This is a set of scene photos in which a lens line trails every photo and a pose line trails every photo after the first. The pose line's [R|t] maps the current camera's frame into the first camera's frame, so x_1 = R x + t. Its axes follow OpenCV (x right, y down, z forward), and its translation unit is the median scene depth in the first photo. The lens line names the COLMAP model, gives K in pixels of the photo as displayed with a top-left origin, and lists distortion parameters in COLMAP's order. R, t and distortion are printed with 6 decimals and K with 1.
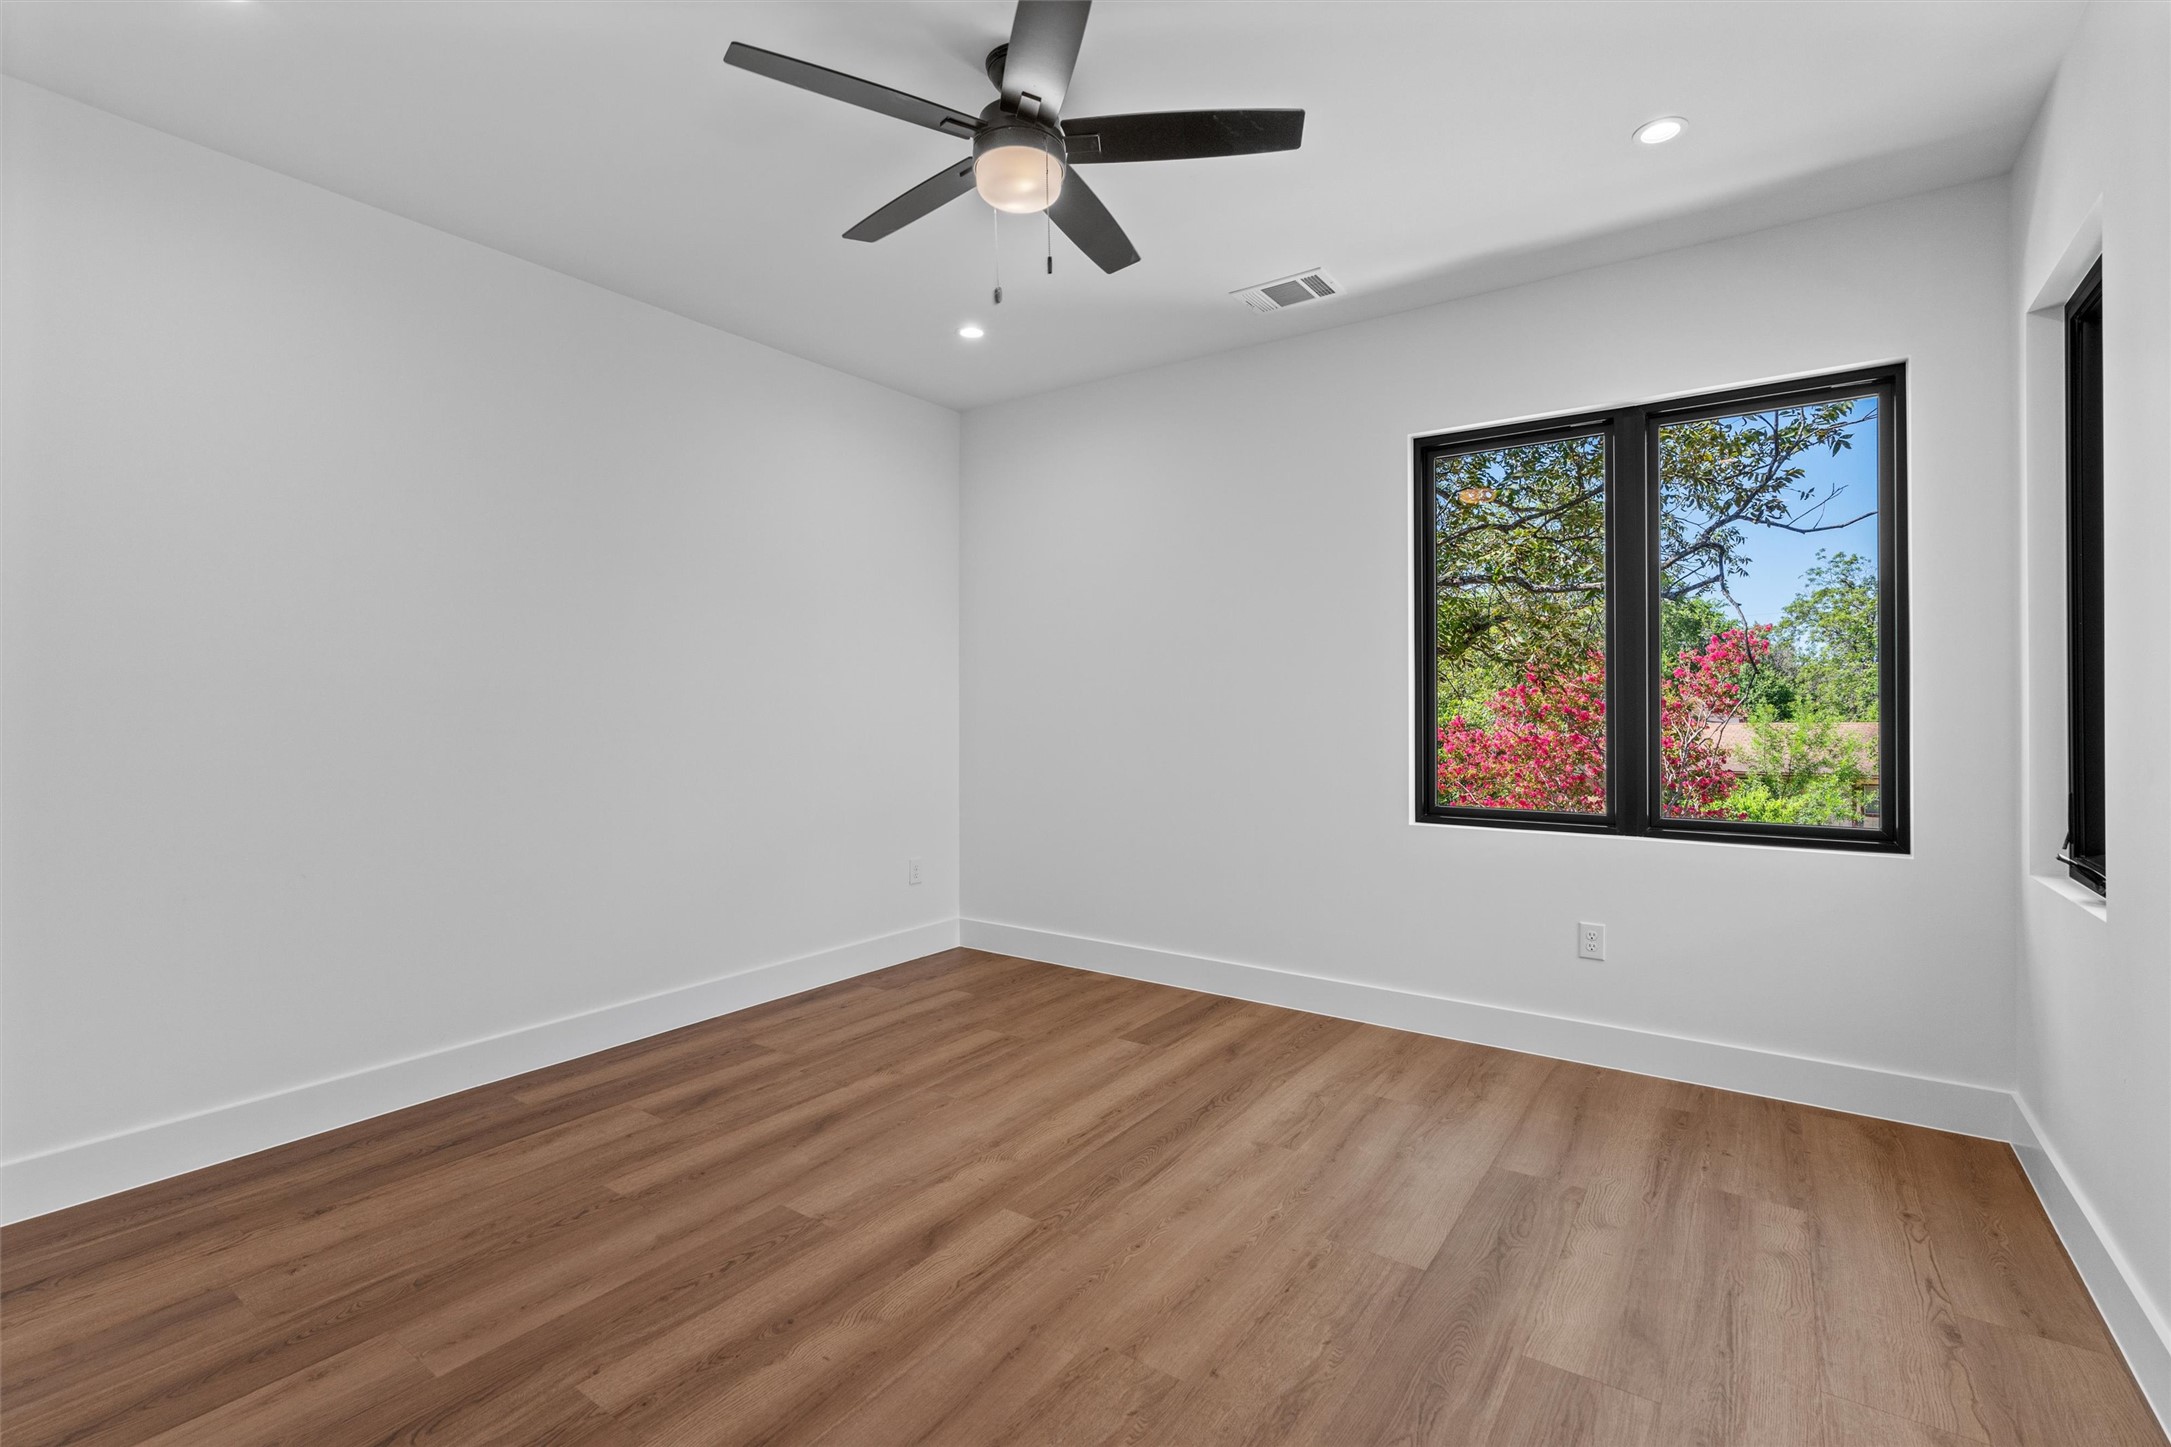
lens RADIAL K [[982.2, 0, 1089.0], [0, 982.2, 718.2], [0, 0, 1]] dist [-0.004087, 0.001675]
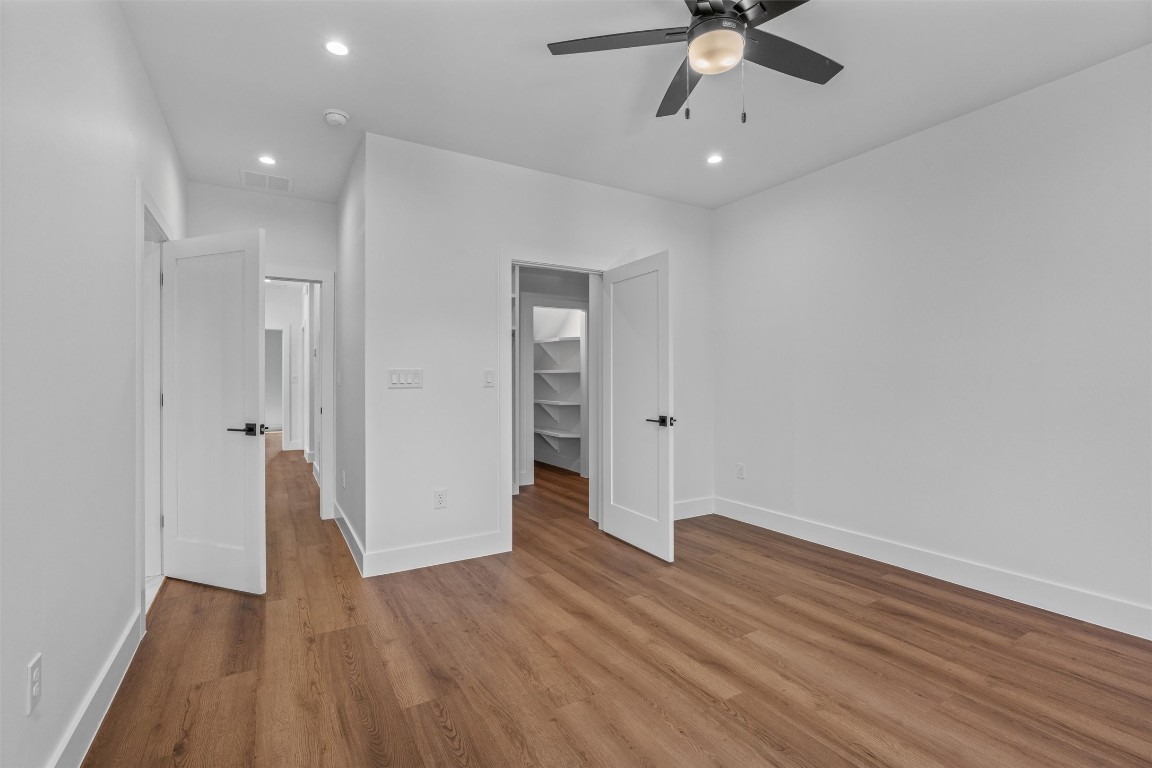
lens RADIAL K [[521.2, 0, 577.2], [0, 521.2, 381.5], [0, 0, 1]] dist [-0.004087, 0.001675]
pose [[-0.407356, 0.006110, -0.913249, 0.763814], [-0.003543, 0.999960, 0.008271, -0.006062], [0.913263, 0.006605, -0.407318, 1.066026]]
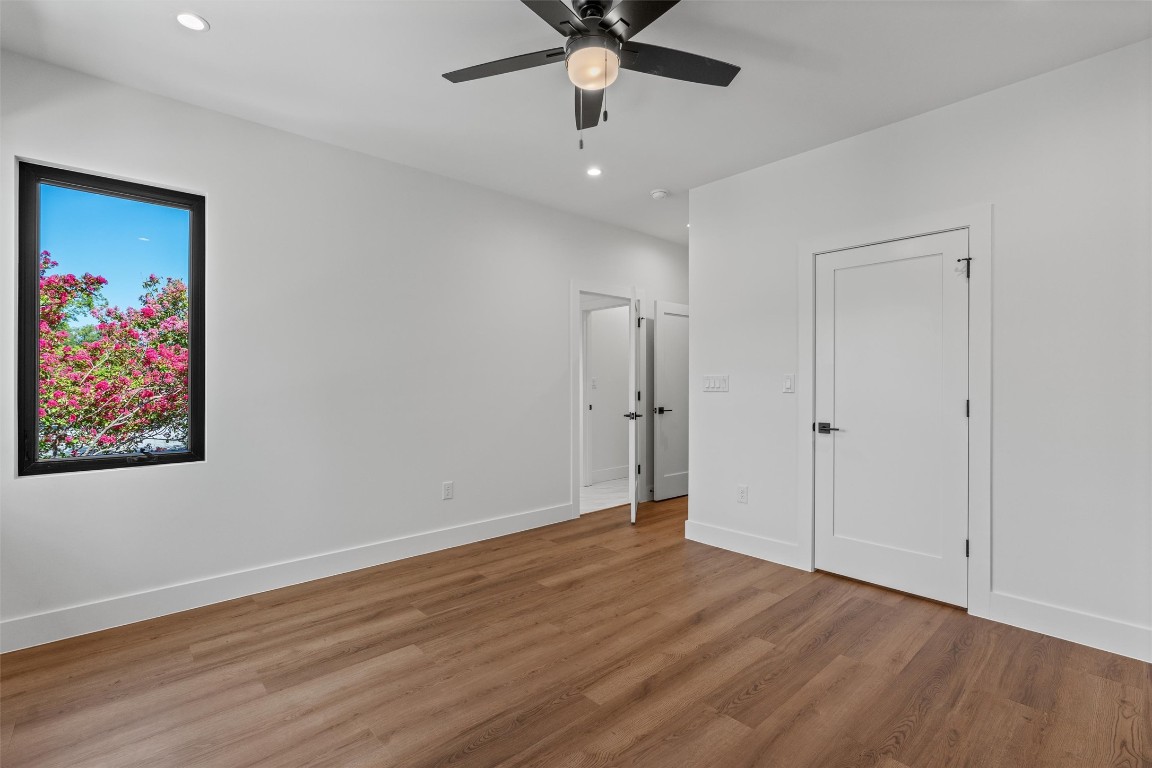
lens RADIAL K [[521.2, 0, 571.0], [0, 521.2, 381.8], [0, 0, 1]] dist [-0.004087, 0.001675]
pose [[-0.972880, 0.003234, 0.231287, -0.226499], [0.004248, 0.999983, 0.003886, -0.014046], [-0.231271, 0.004763, -0.972878, 1.760951]]
